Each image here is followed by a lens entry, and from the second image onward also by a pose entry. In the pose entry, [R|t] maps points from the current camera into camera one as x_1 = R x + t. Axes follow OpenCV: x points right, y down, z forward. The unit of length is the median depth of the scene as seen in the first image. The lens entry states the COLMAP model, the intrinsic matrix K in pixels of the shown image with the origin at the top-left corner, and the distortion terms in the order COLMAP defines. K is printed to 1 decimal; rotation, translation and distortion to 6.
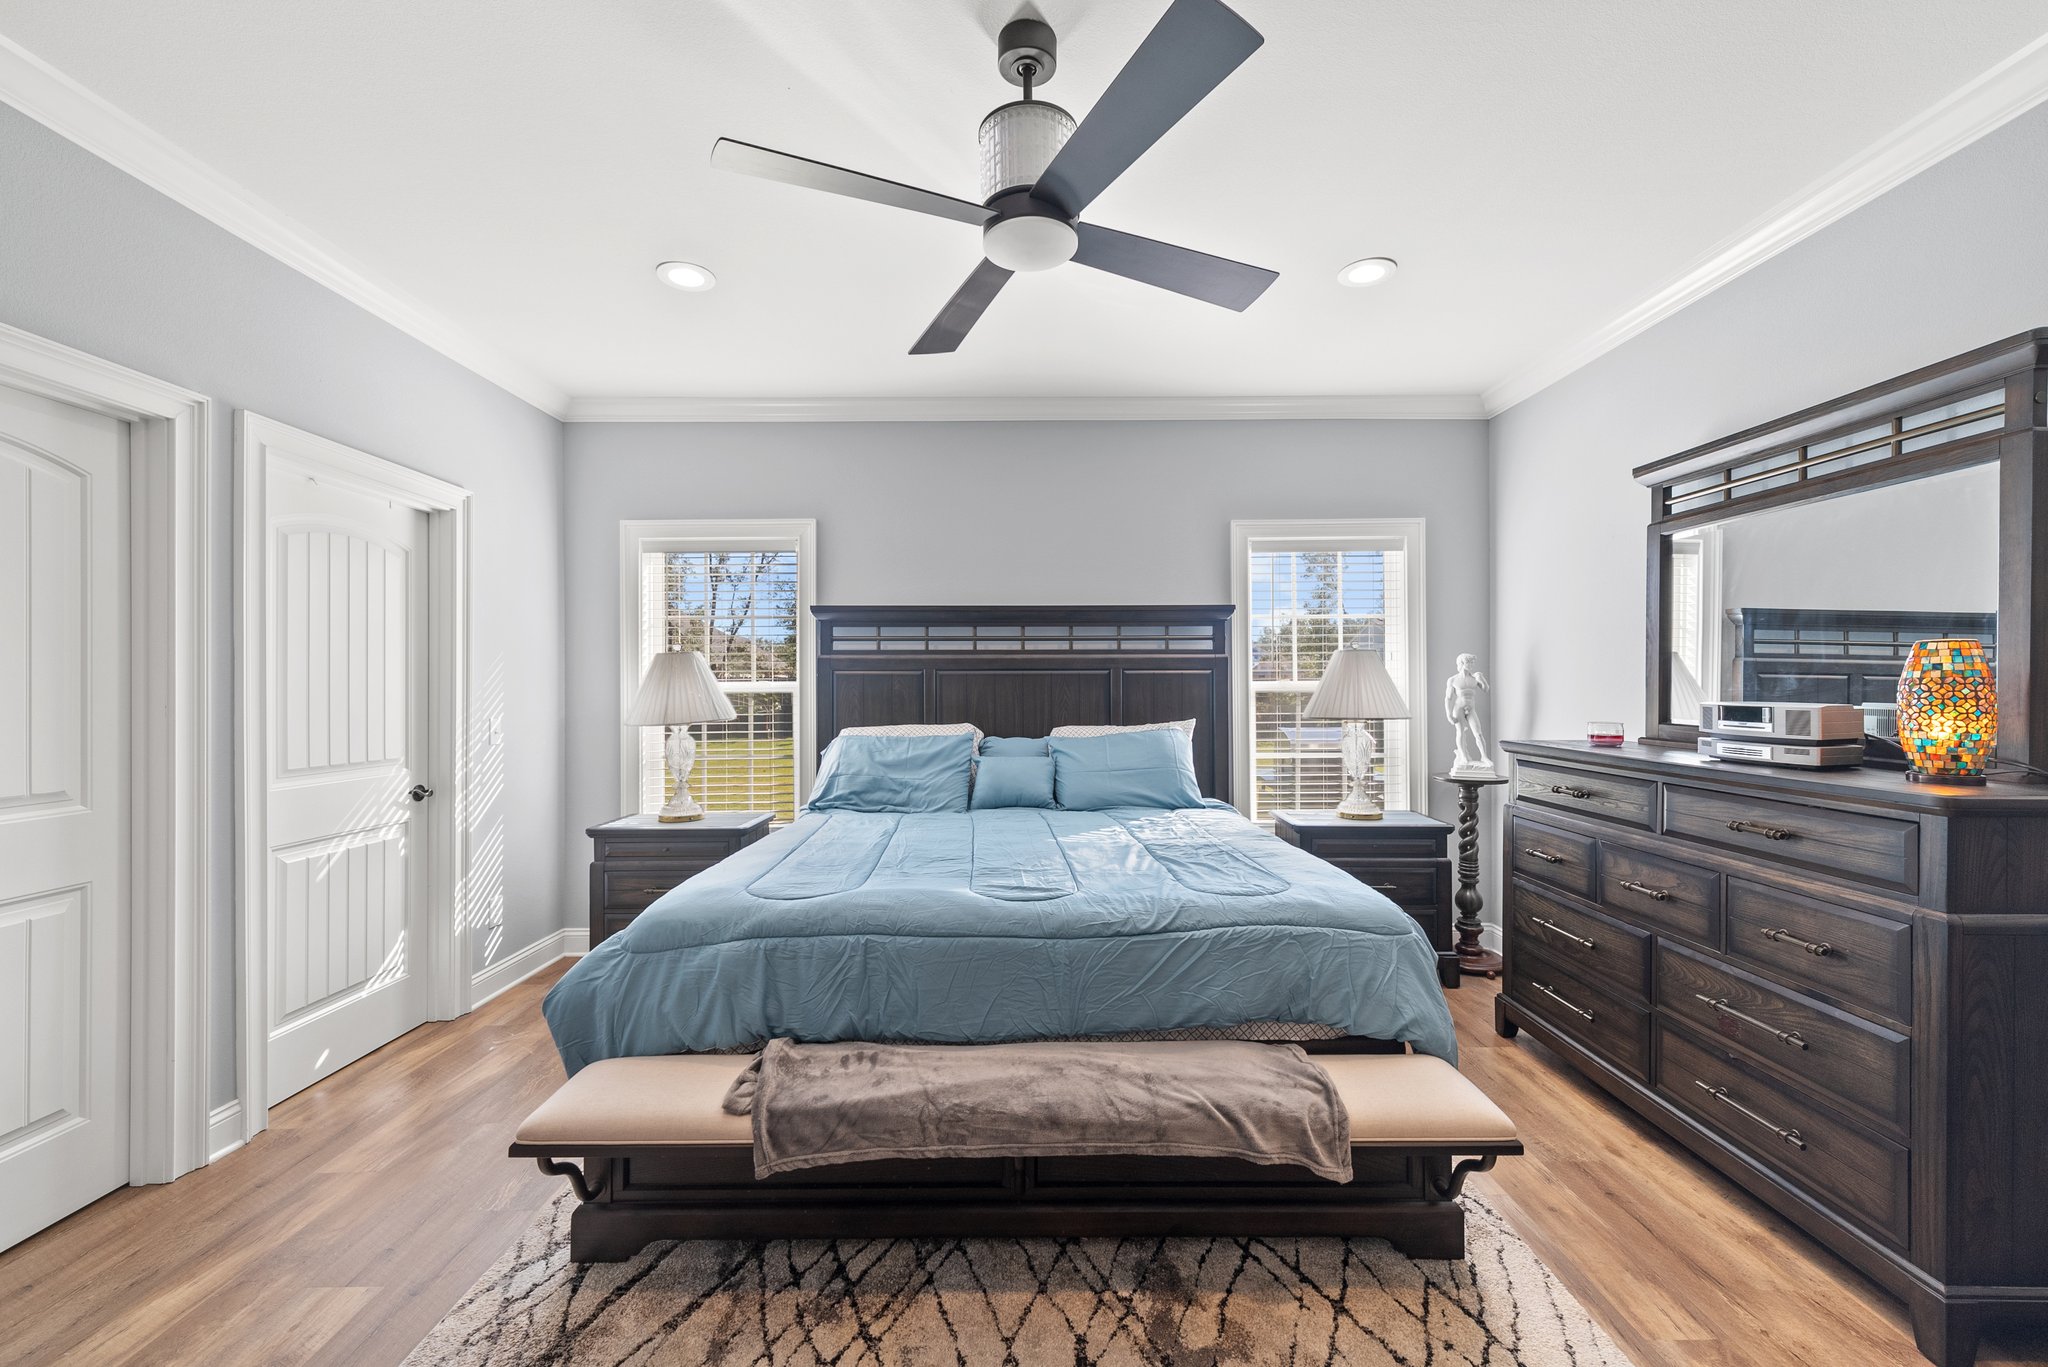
lens RADIAL K [[832.2, 0, 1023.1], [0, 832.2, 683.7], [0, 0, 1]] dist [0.011343, -0.003244]
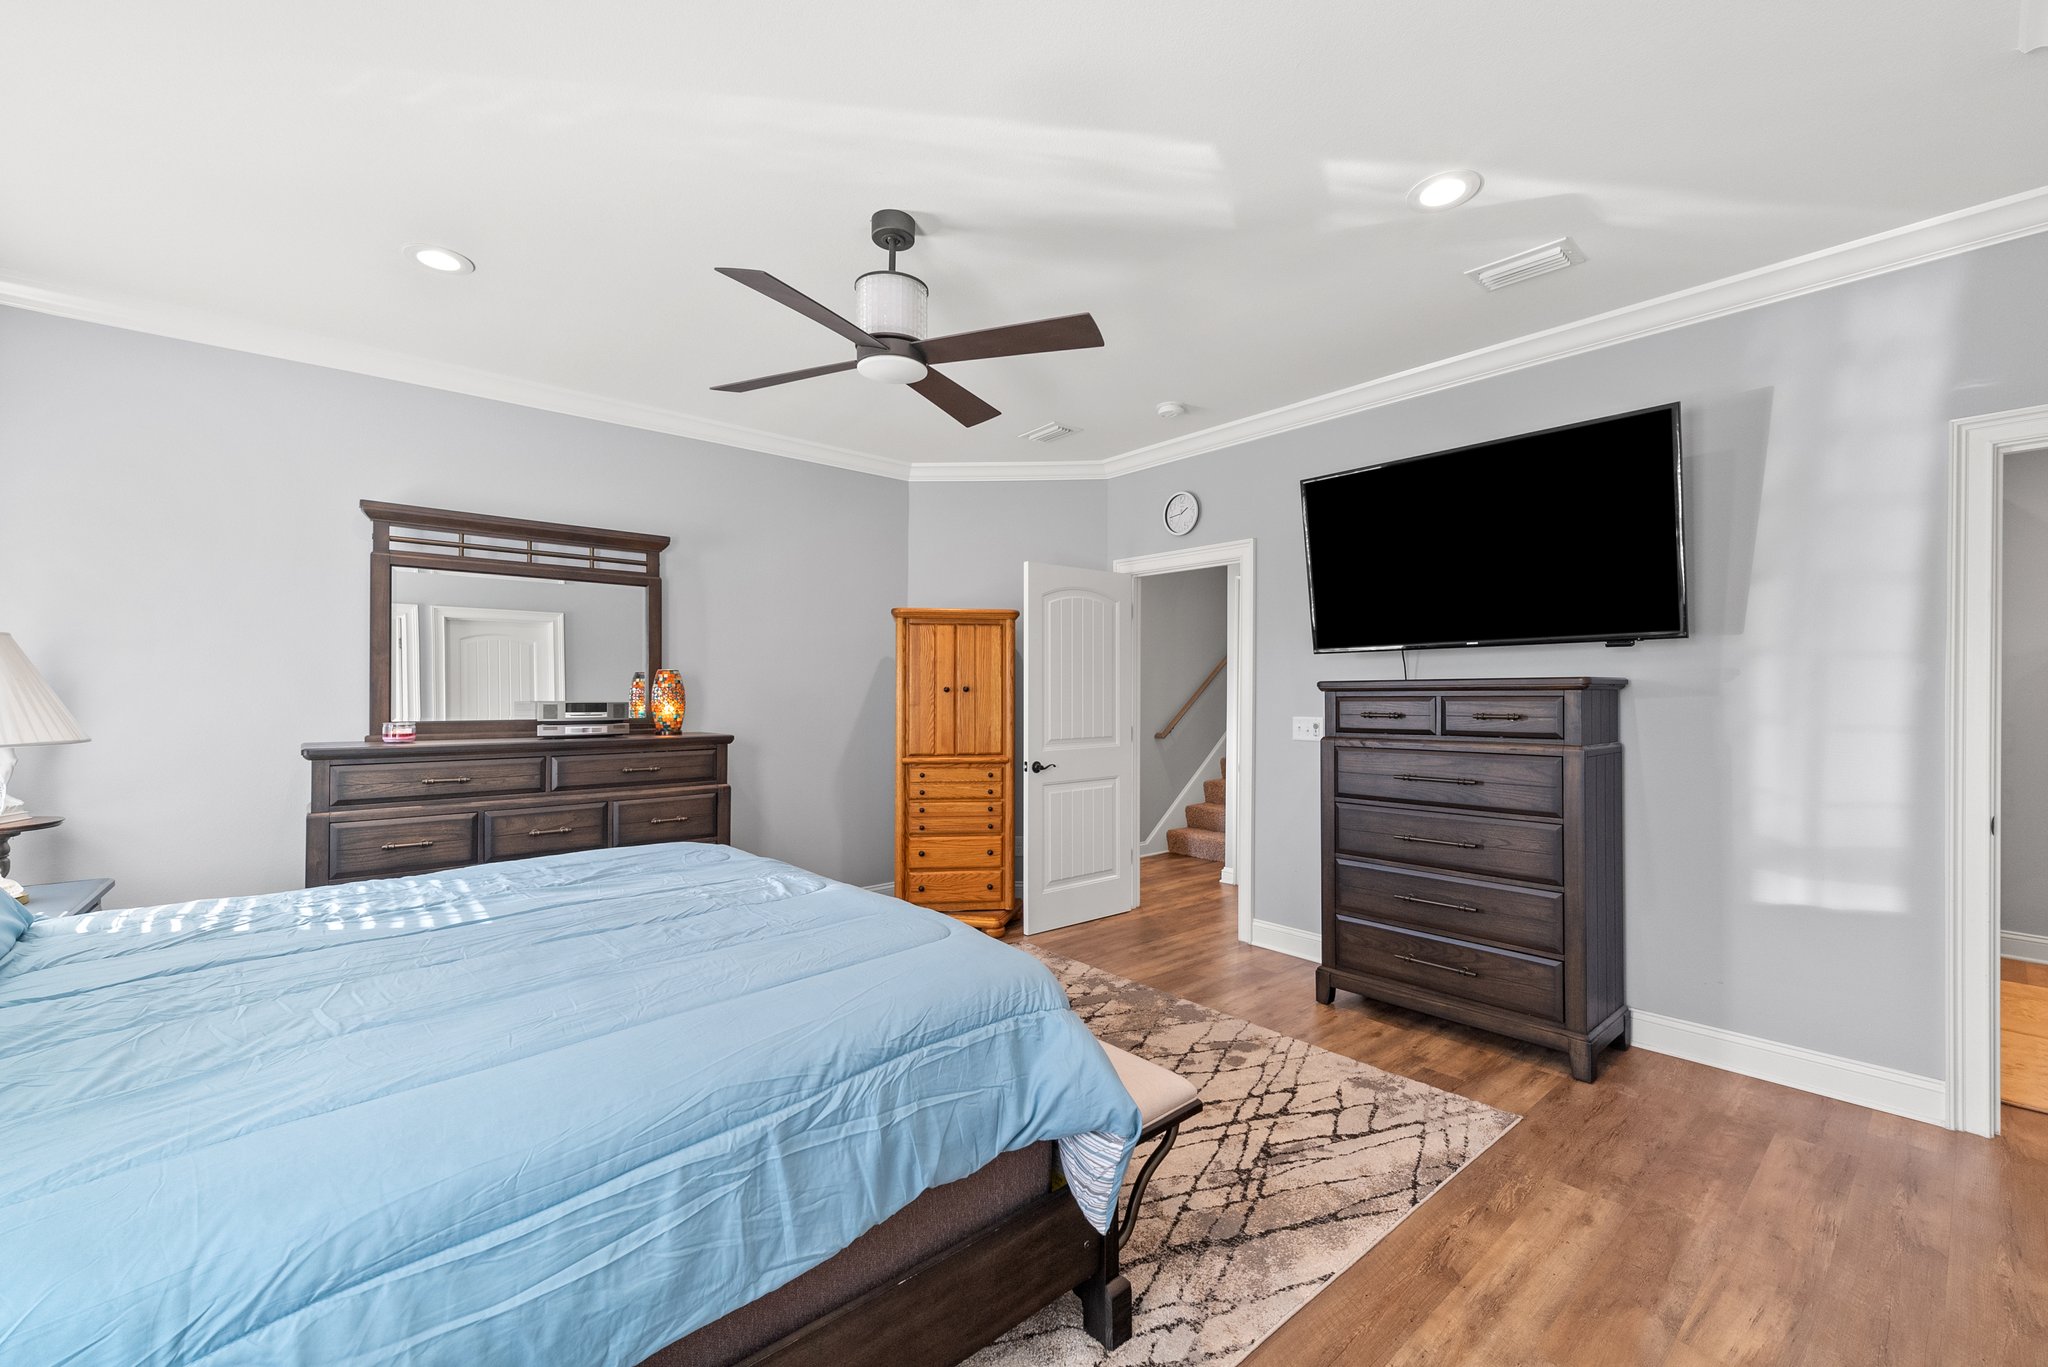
lens RADIAL K [[832.2, 0, 1028.9], [0, 832.2, 694.2], [0, 0, 1]] dist [0.011343, -0.003244]
pose [[-0.641513, 0.002433, 0.767109, -0.941568], [0.003113, 0.999995, -0.000569, 0.012821], [-0.767106, 0.002023, -0.641517, 1.348519]]
